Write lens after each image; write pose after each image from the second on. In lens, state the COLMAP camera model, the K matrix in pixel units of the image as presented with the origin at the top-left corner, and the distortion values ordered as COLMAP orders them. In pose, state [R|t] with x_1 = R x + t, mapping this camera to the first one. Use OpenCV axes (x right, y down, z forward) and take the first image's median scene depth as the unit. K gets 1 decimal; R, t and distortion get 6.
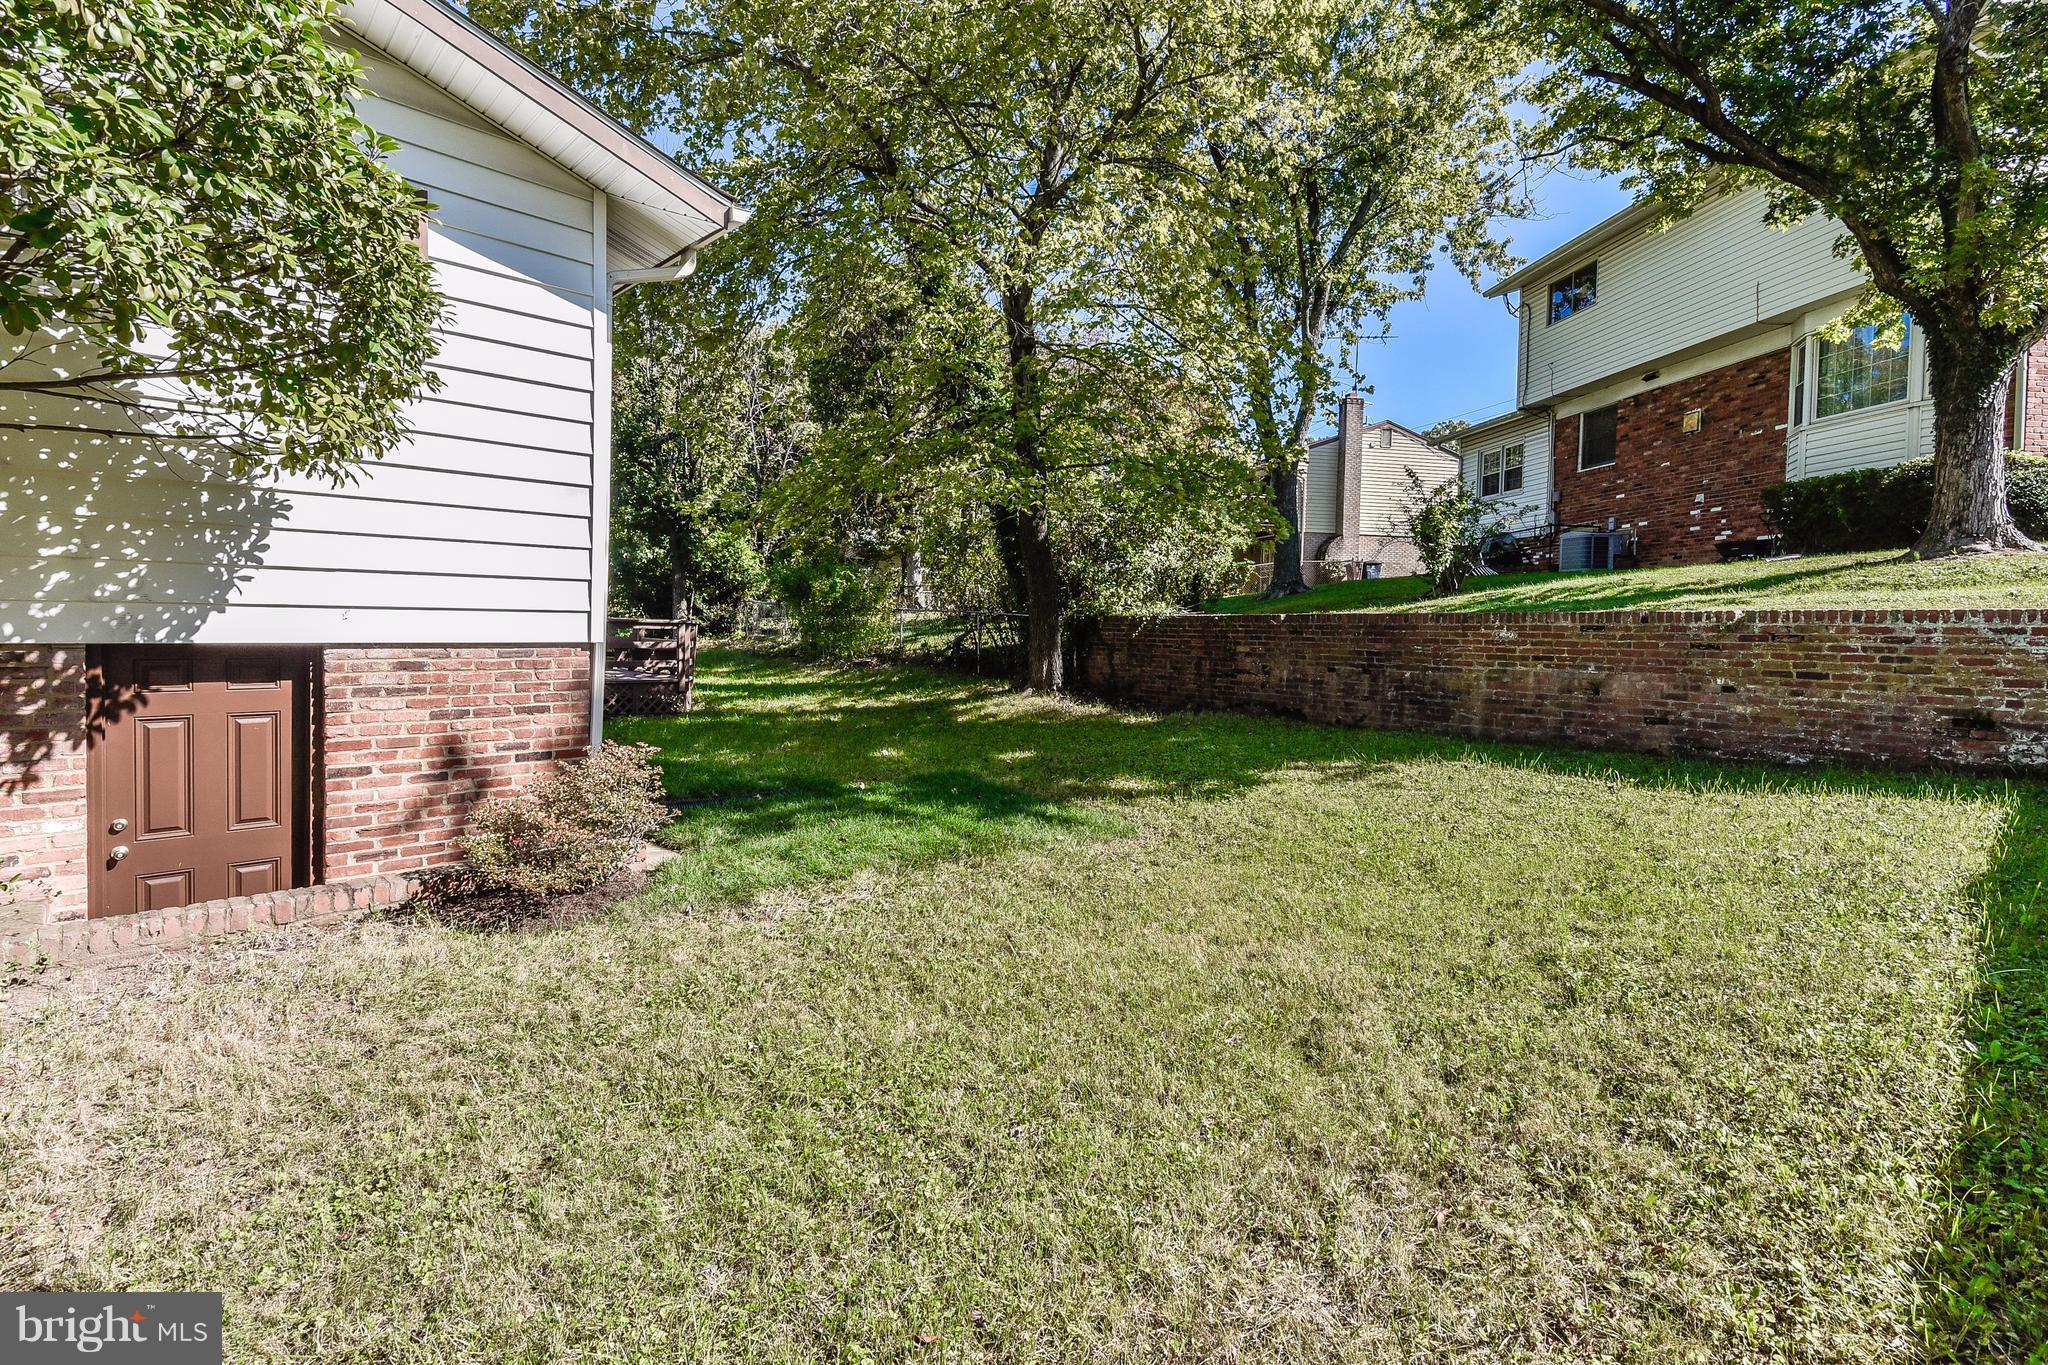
lens RADIAL K [[965.5, 0, 1031.0], [0, 965.5, 667.5], [0, 0, 1]] dist [0.034916, -0.020808]
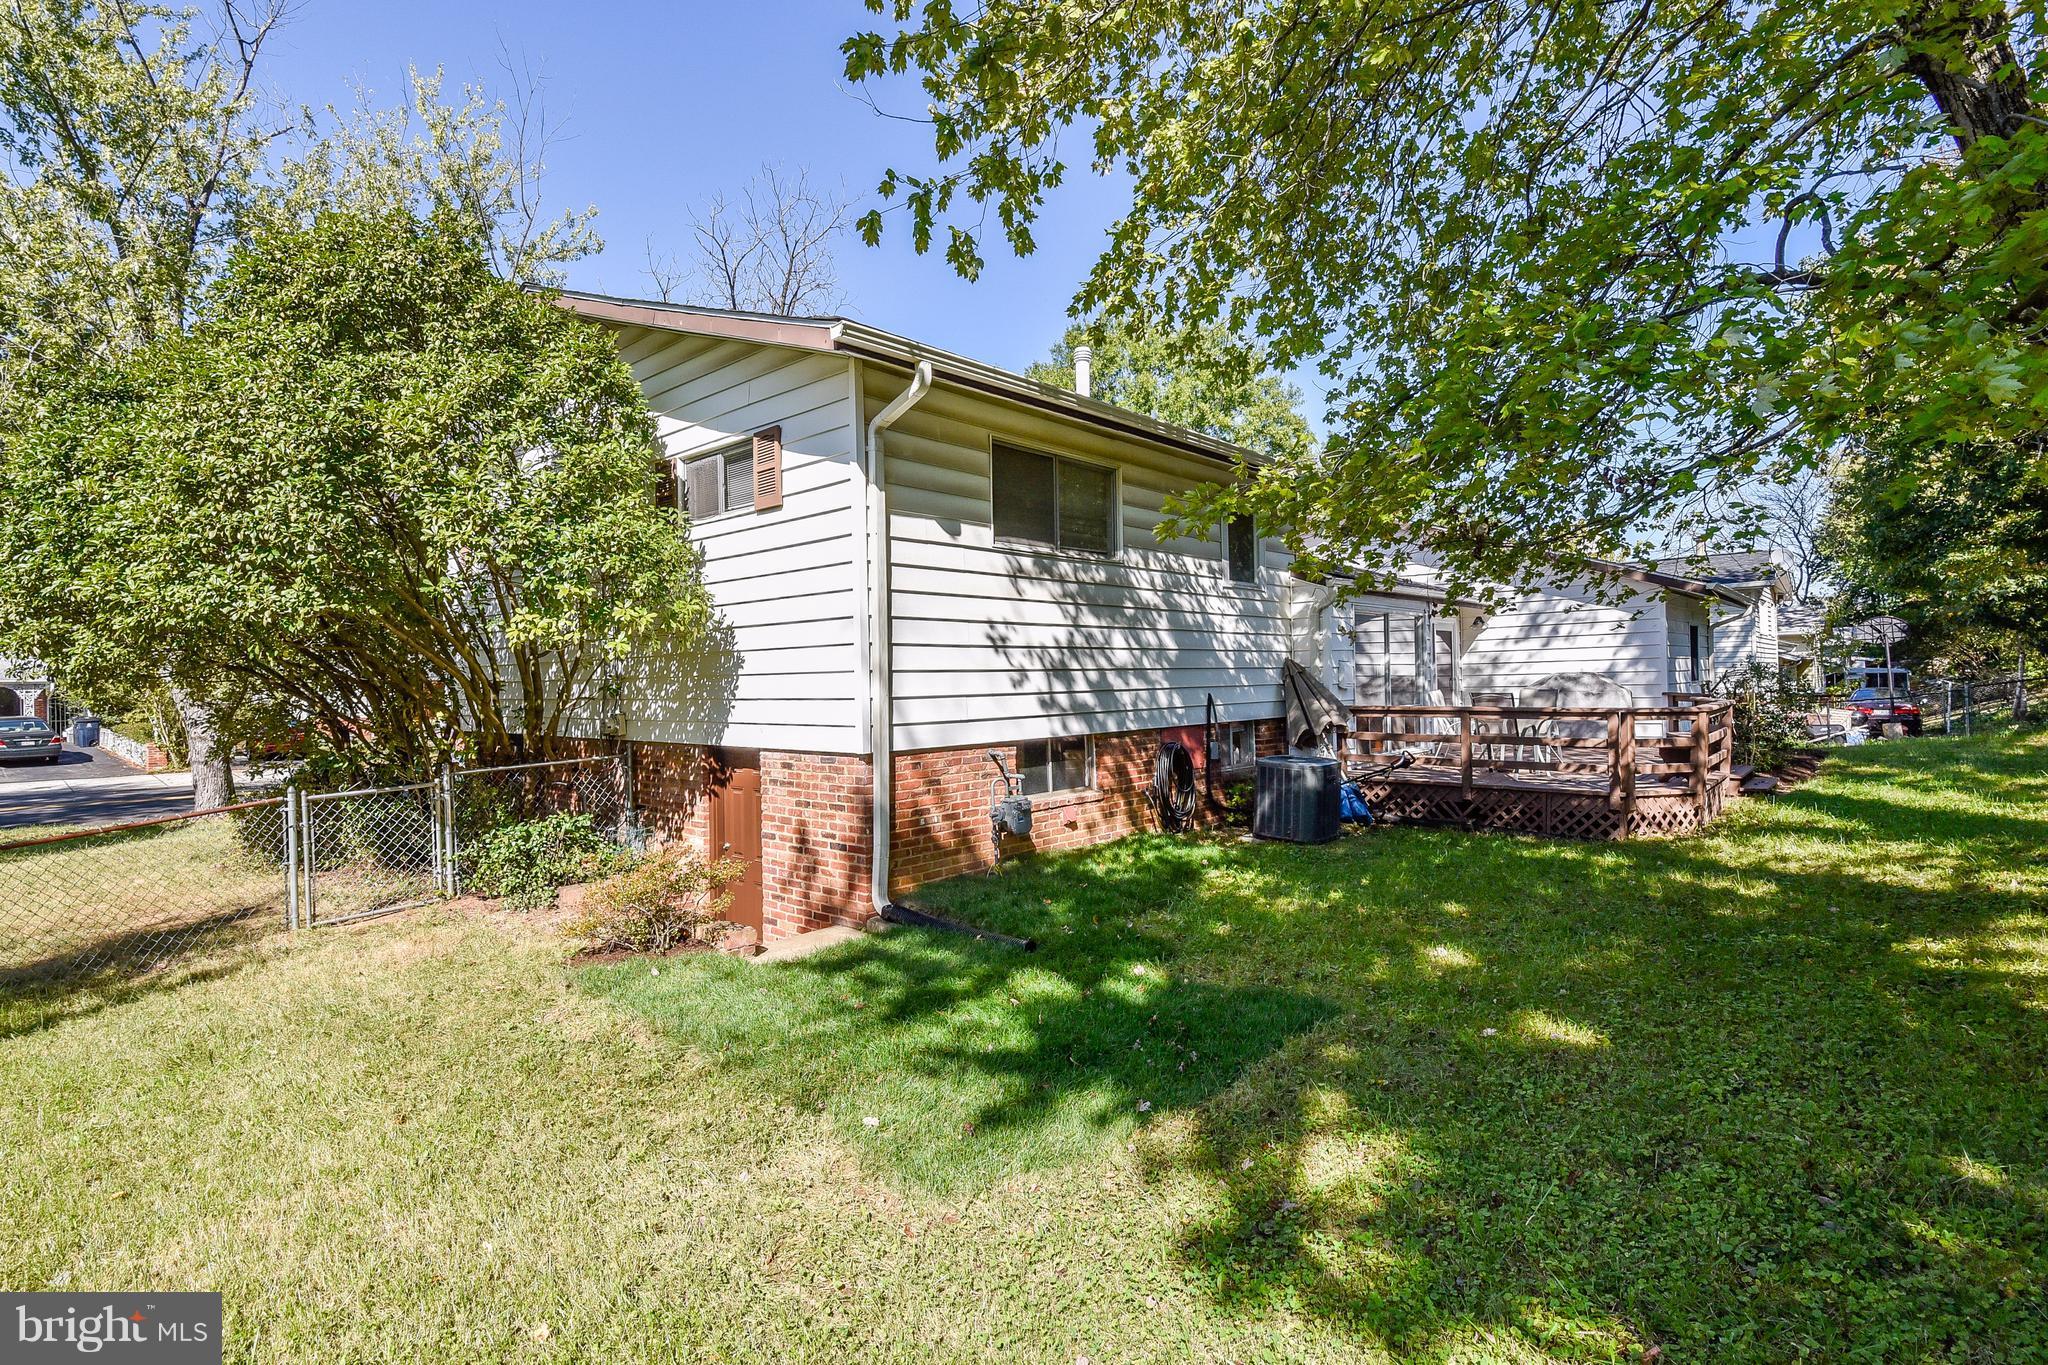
lens RADIAL K [[965.5, 0, 1031.0], [0, 965.5, 667.5], [0, 0, 1]] dist [0.034916, -0.020808]
pose [[0.046932, -0.023092, -0.998631, 0.770788], [-0.018387, 0.999543, -0.023977, -0.116278], [0.998729, 0.019487, 0.046486, 1.301430]]
